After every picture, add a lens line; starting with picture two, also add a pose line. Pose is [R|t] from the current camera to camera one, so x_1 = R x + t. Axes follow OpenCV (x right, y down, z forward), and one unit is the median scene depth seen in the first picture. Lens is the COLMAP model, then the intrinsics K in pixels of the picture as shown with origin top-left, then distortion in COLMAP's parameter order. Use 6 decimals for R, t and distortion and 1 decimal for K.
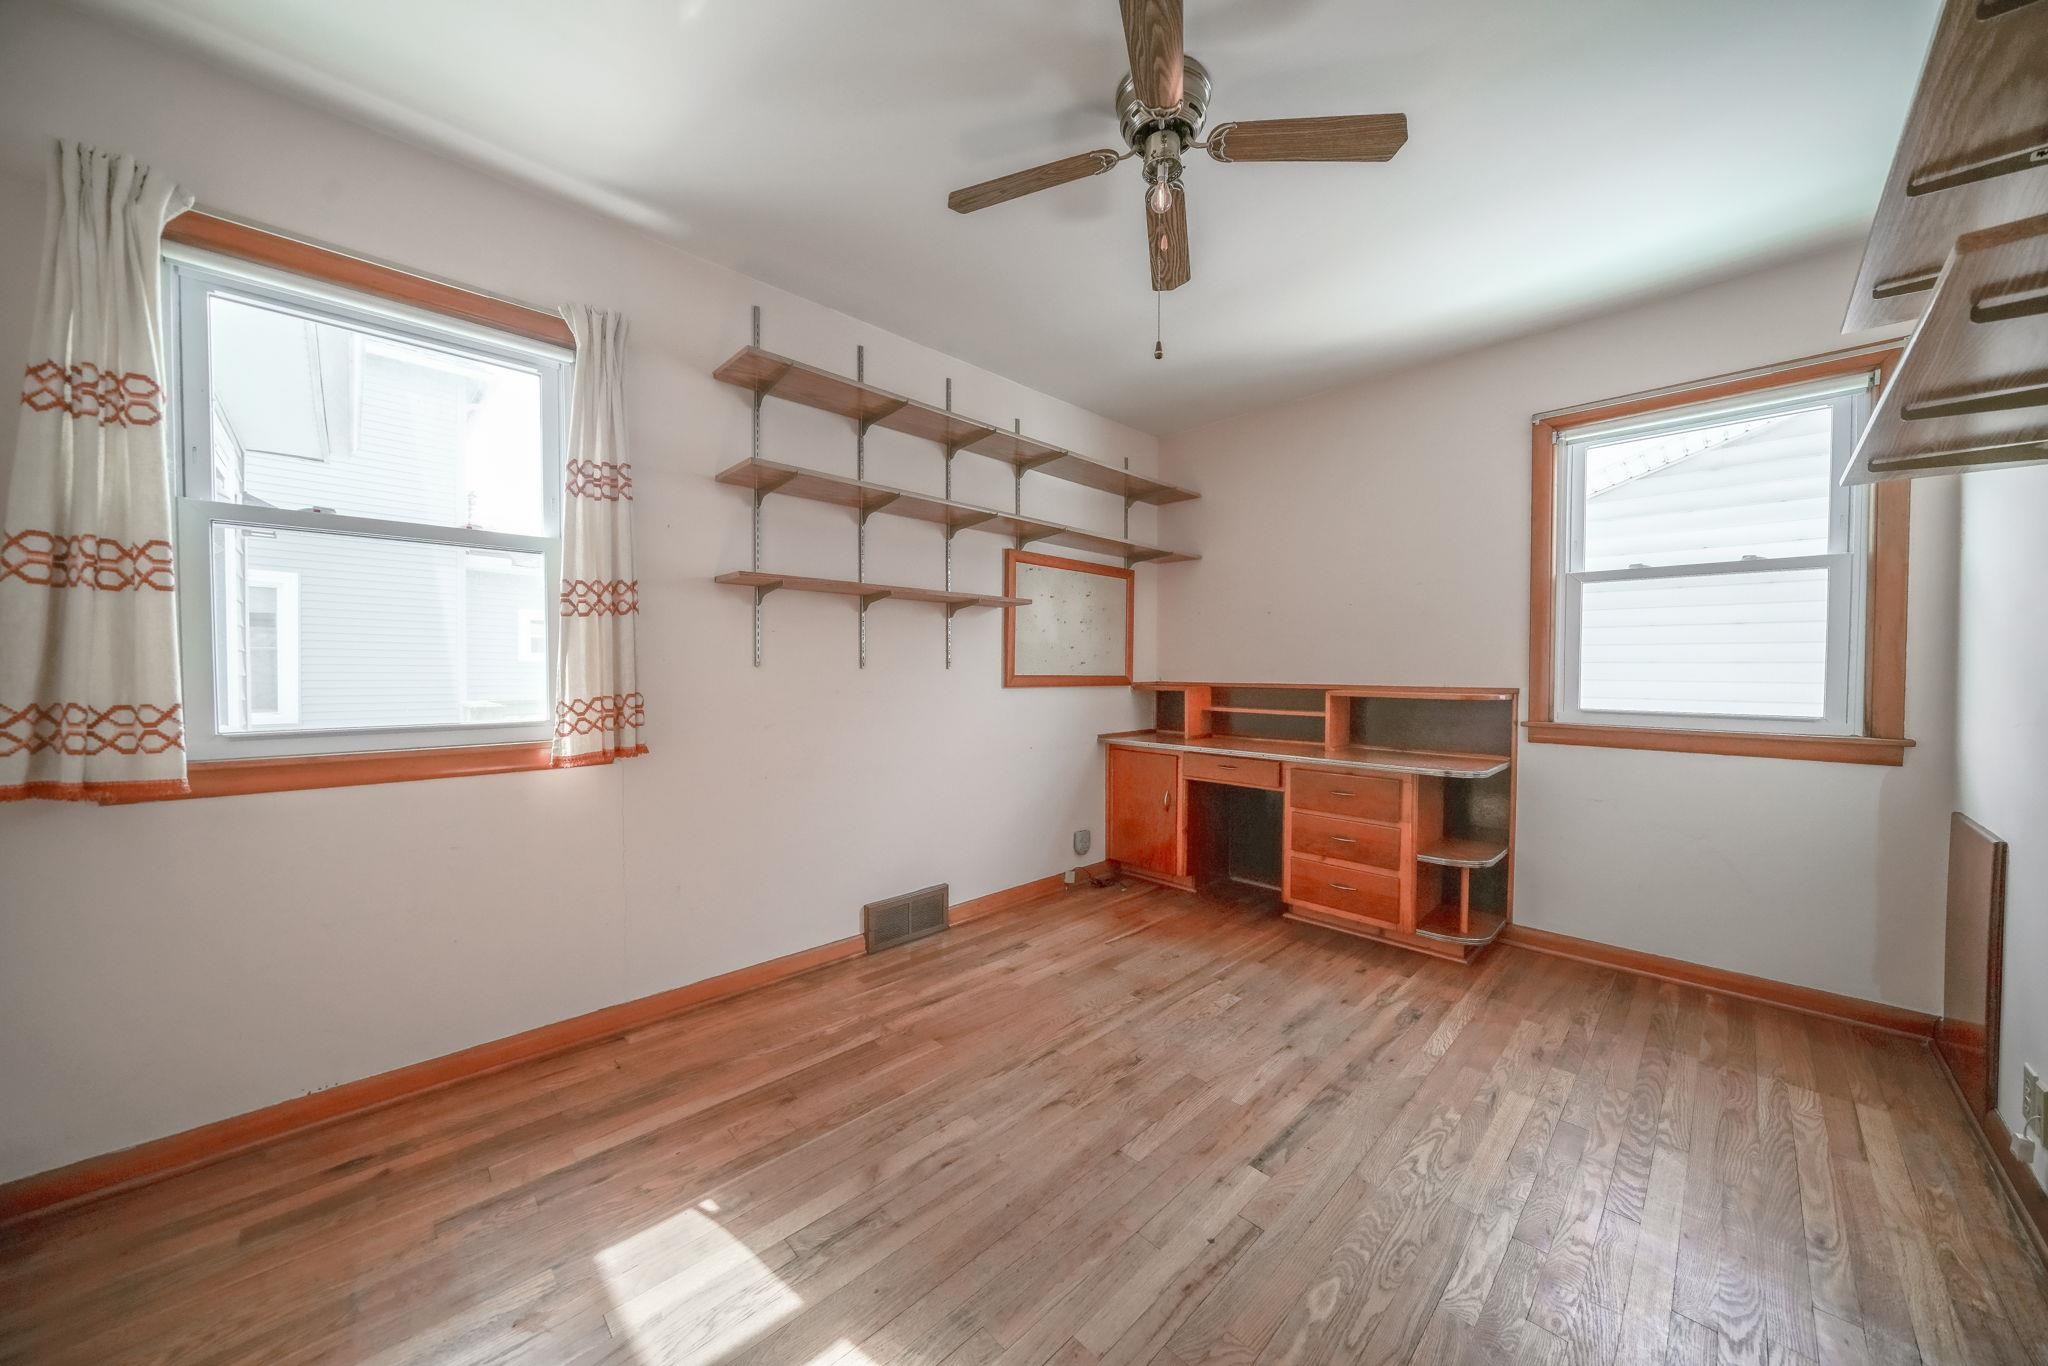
lens RADIAL K [[695.5, 0, 1031.1], [0, 695.5, 683.8], [0, 0, 1]] dist [-0.008452, 0.000029]
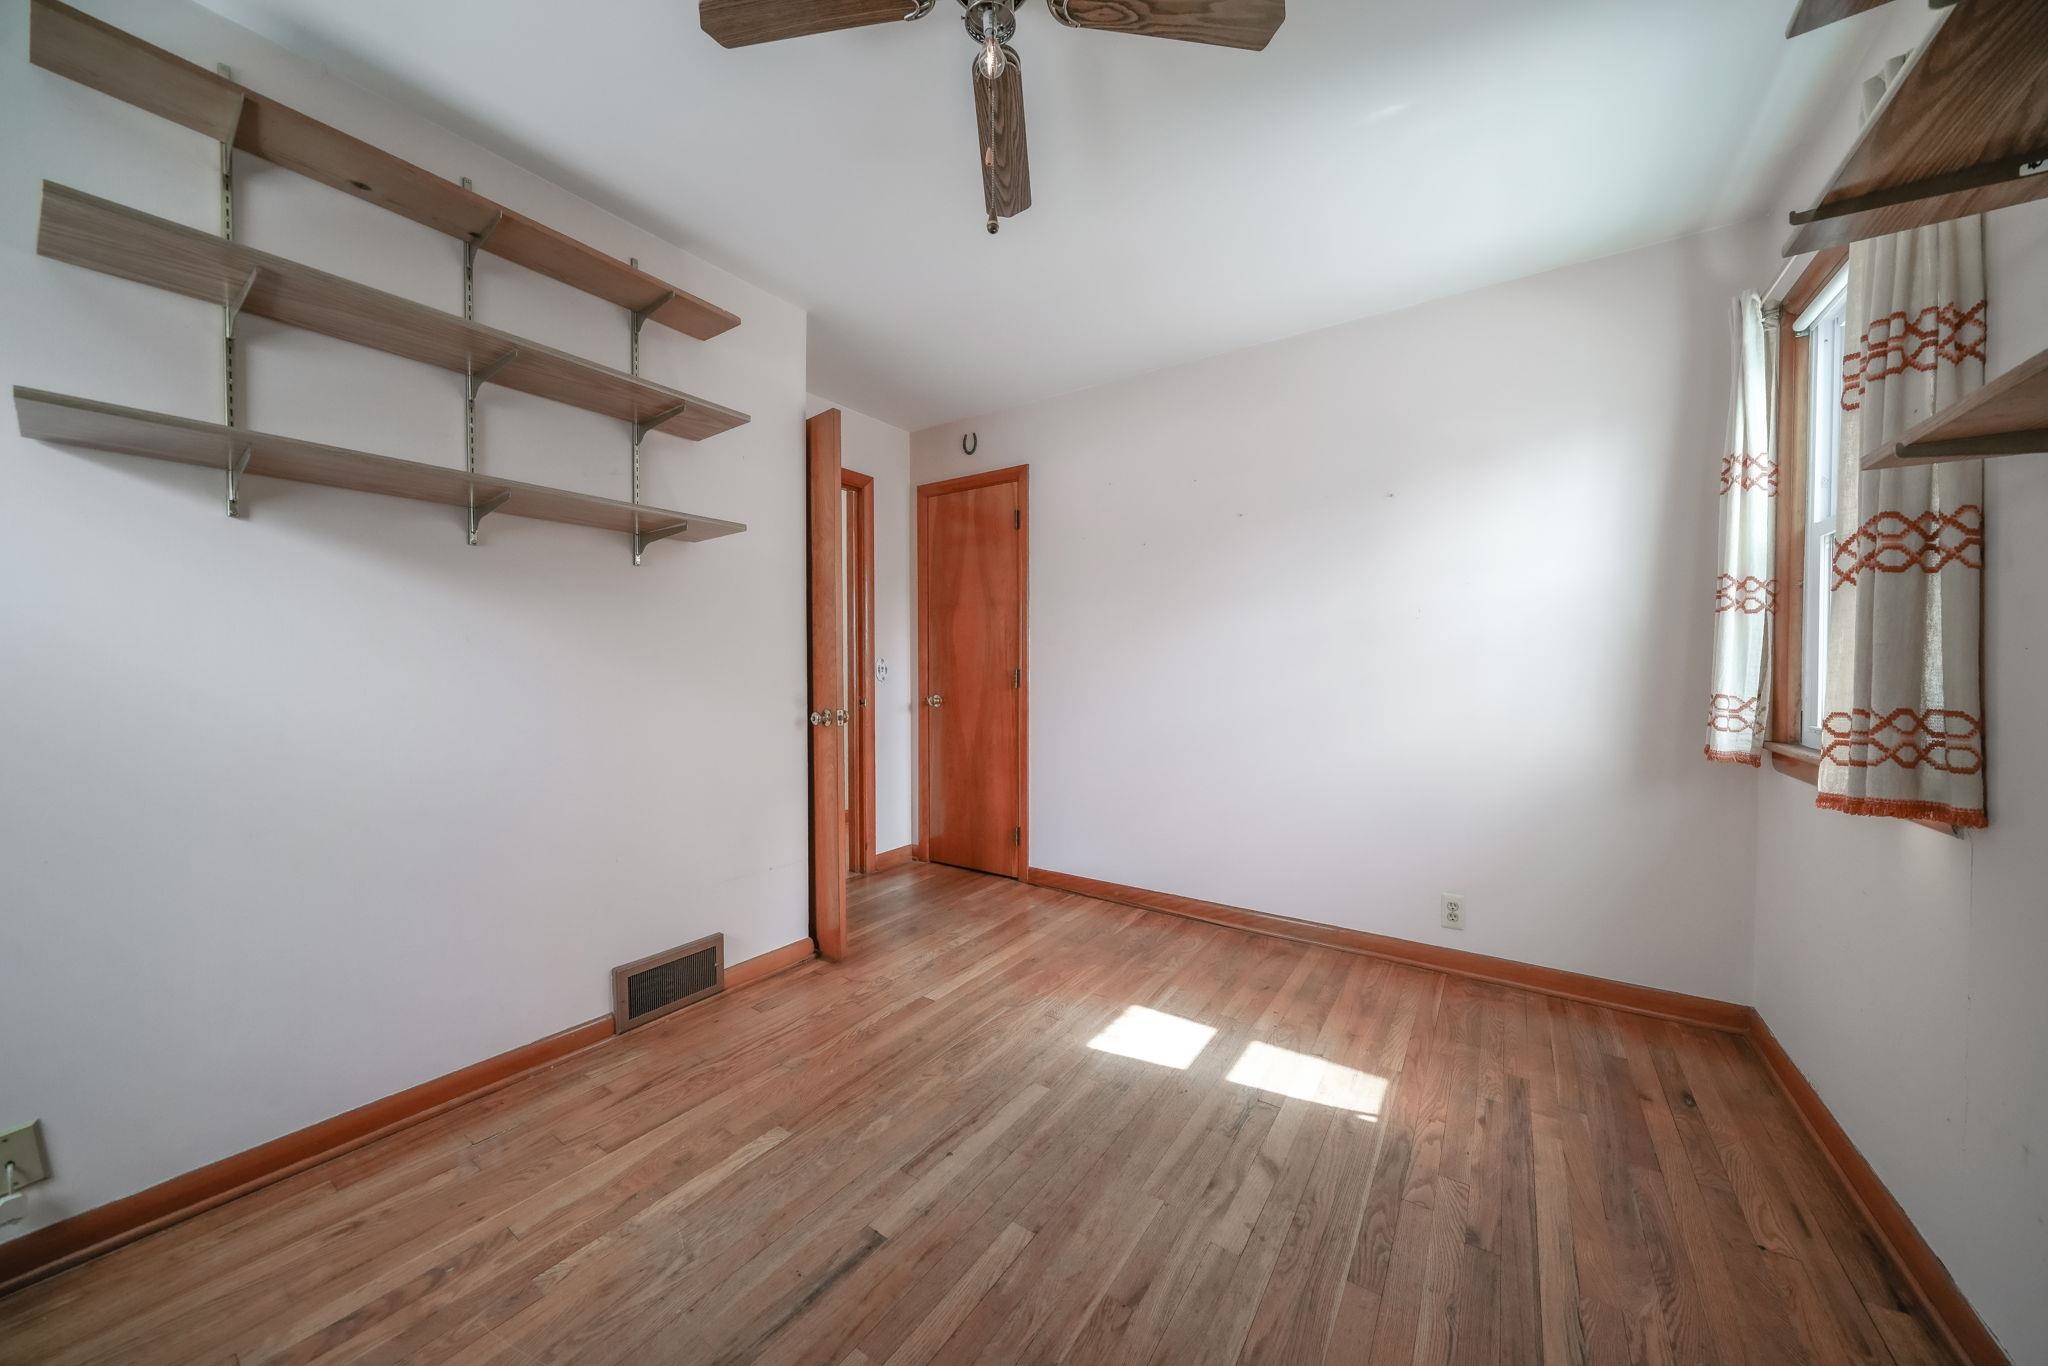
lens RADIAL K [[695.5, 0, 1031.1], [0, 695.5, 683.8], [0, 0, 1]] dist [-0.008452, 0.000029]
pose [[-0.980729, 0.001038, -0.195370, 0.310738], [-0.006939, 0.999170, 0.040143, -0.034083], [0.195250, 0.040725, -0.979908, 1.886788]]
